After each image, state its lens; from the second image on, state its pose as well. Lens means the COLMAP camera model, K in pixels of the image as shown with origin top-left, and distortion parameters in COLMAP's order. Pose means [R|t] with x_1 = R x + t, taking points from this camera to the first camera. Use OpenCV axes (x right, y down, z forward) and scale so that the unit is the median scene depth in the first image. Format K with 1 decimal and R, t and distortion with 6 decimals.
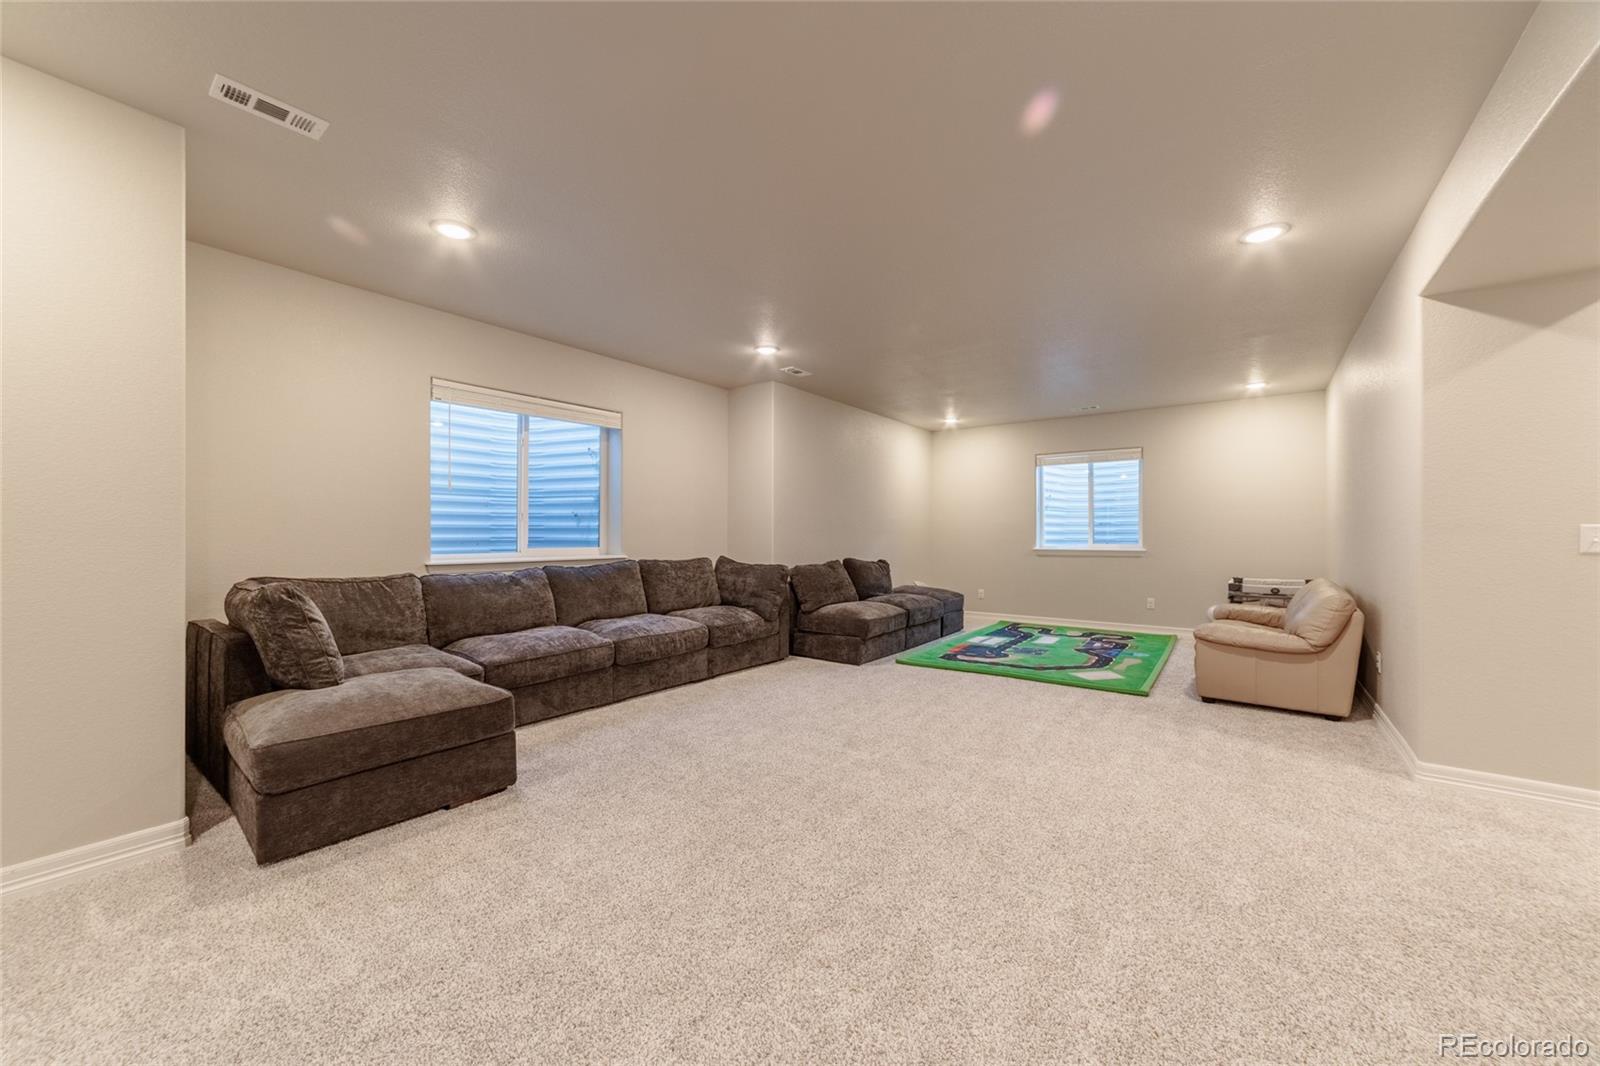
lens RADIAL K [[608.4, 0, 792.7], [0, 608.4, 533.1], [0, 0, 1]] dist [-0.013745, 0.003283]
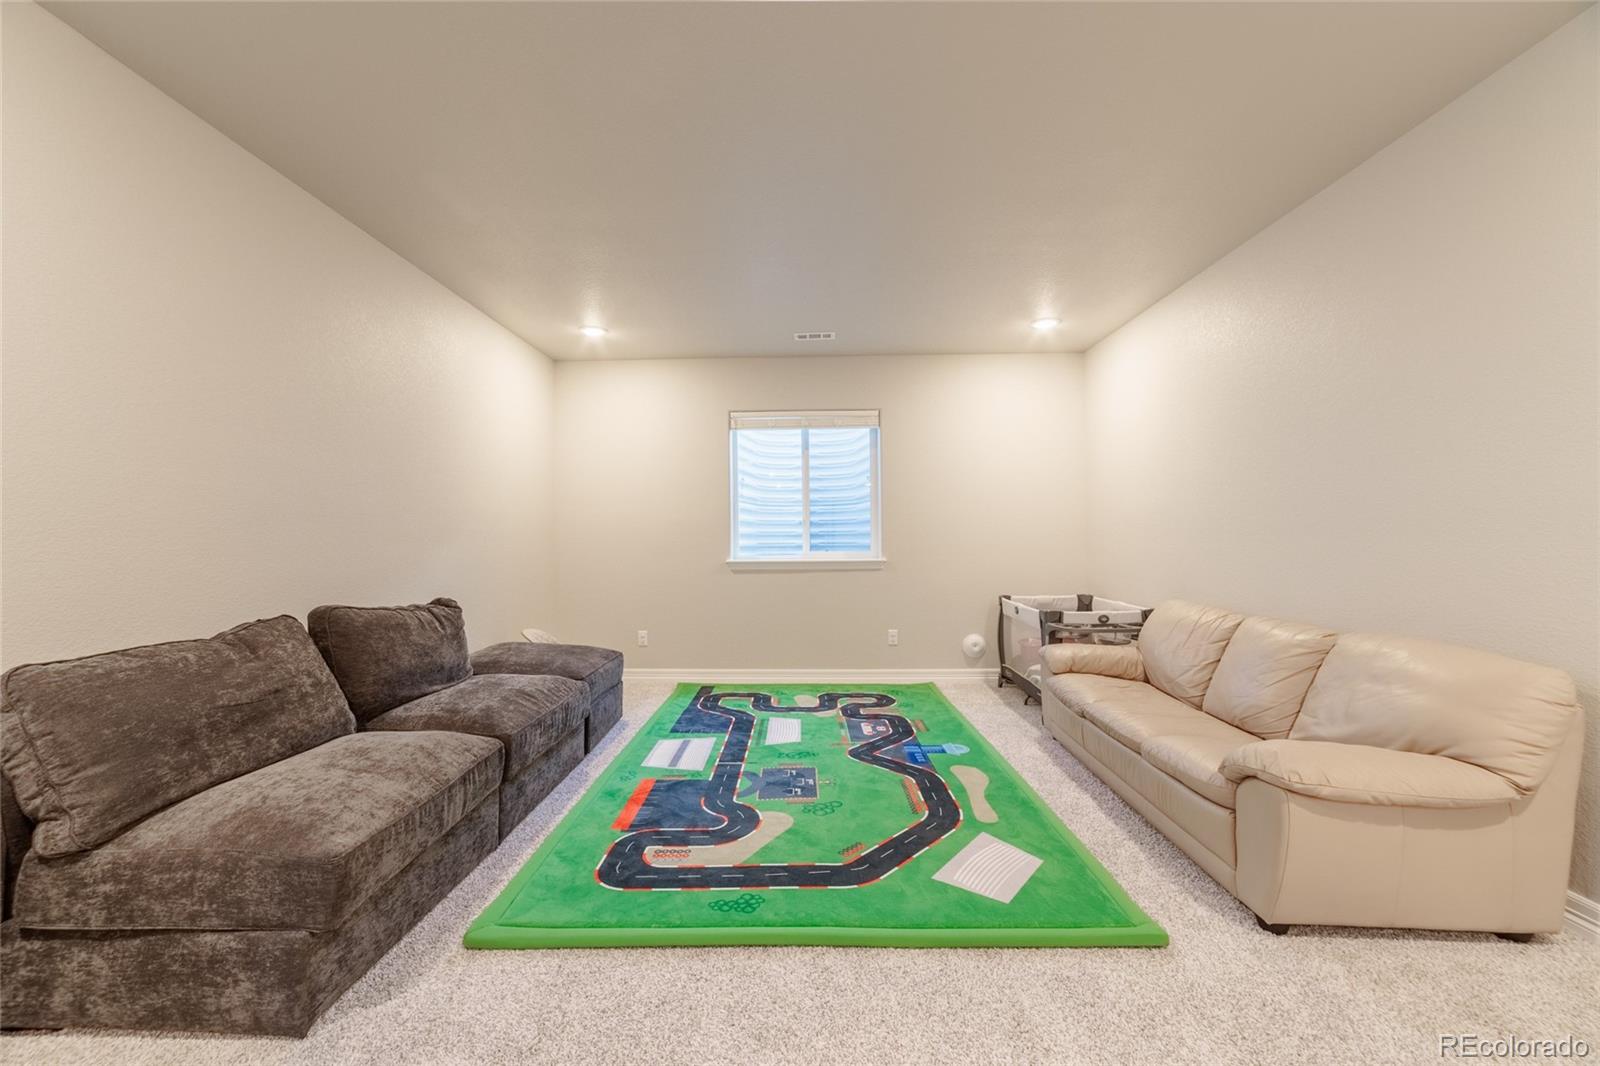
lens RADIAL K [[608.4, 0, 793.9], [0, 608.4, 532.0], [0, 0, 1]] dist [-0.013745, 0.003283]
pose [[0.814331, -0.000089, 0.580401, 0.120759], [0.005799, 0.999951, -0.007982, 0.001895], [-0.580372, 0.009865, 0.814291, 0.609254]]
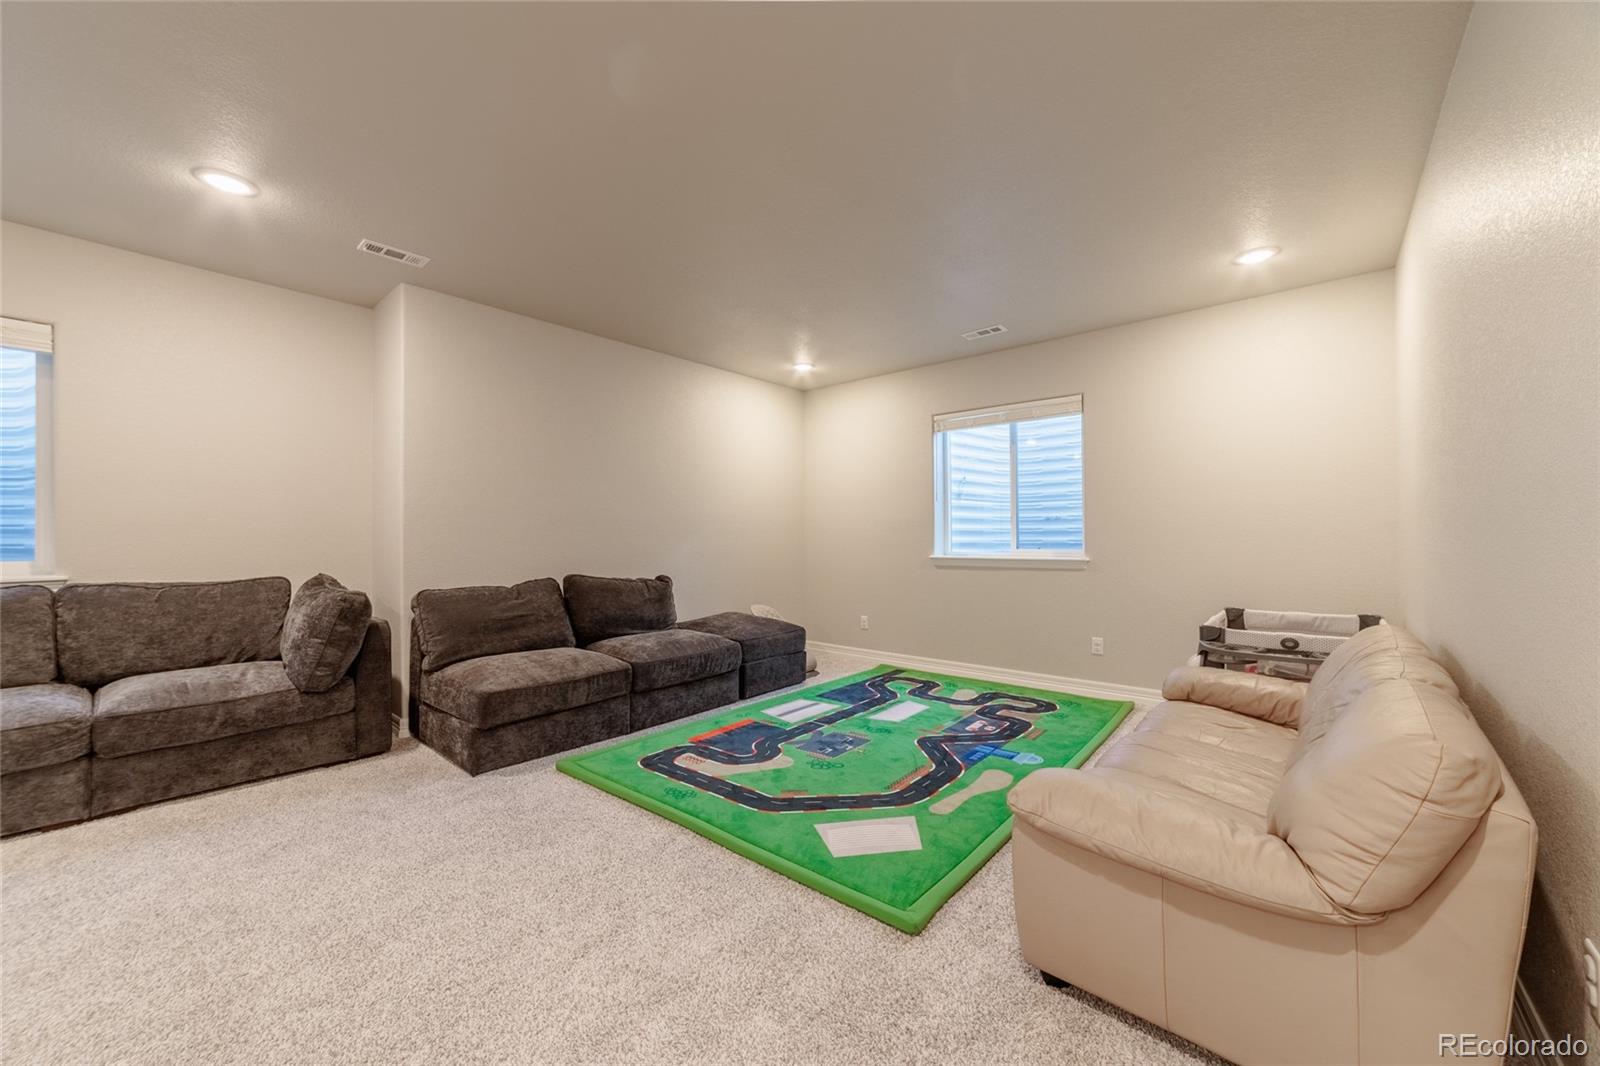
lens RADIAL K [[608.4, 0, 793.1], [0, 608.4, 531.9], [0, 0, 1]] dist [-0.013745, 0.003283]
pose [[0.997513, -0.005086, -0.070292, 0.397877], [0.004556, 0.999960, -0.007697, 0.004467], [0.070329, 0.007357, 0.997497, 0.442491]]
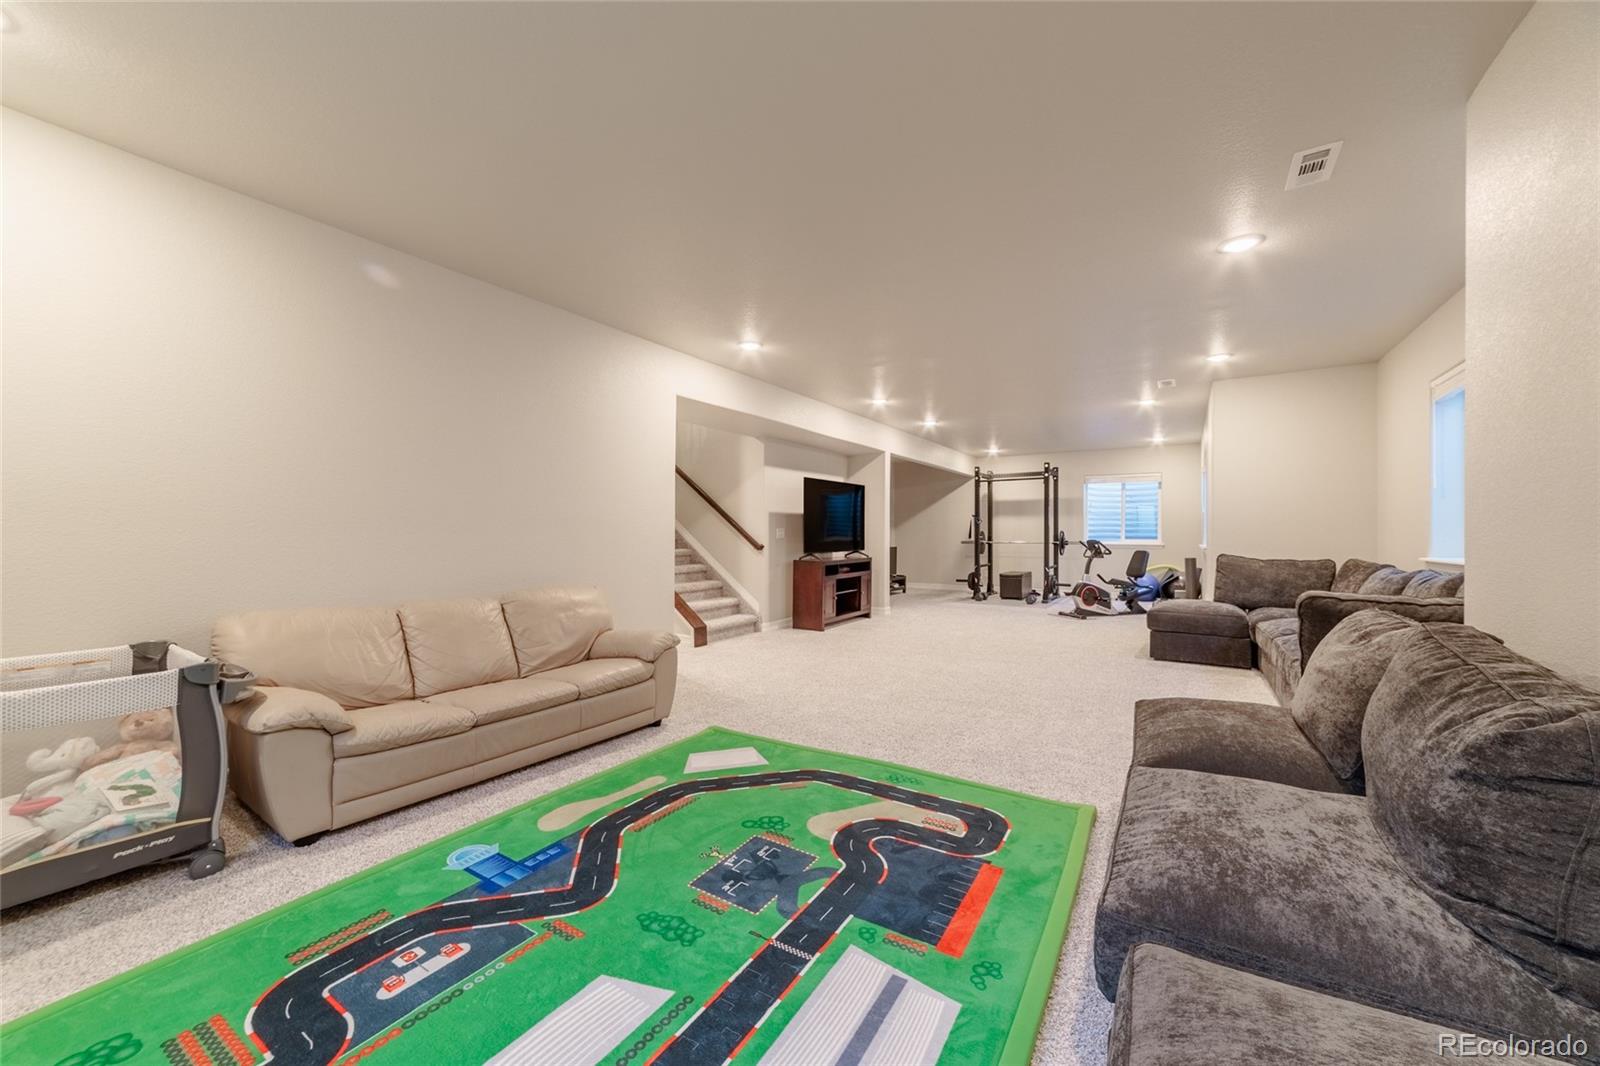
lens RADIAL K [[608.4, 0, 796.4], [0, 608.4, 535.6], [0, 0, 1]] dist [-0.013745, 0.003283]
pose [[-0.996926, -0.002957, -0.078293, 0.399749], [-0.002928, 0.999996, -0.000488, 0.008508], [0.078294, -0.000257, -0.996930, 1.342048]]
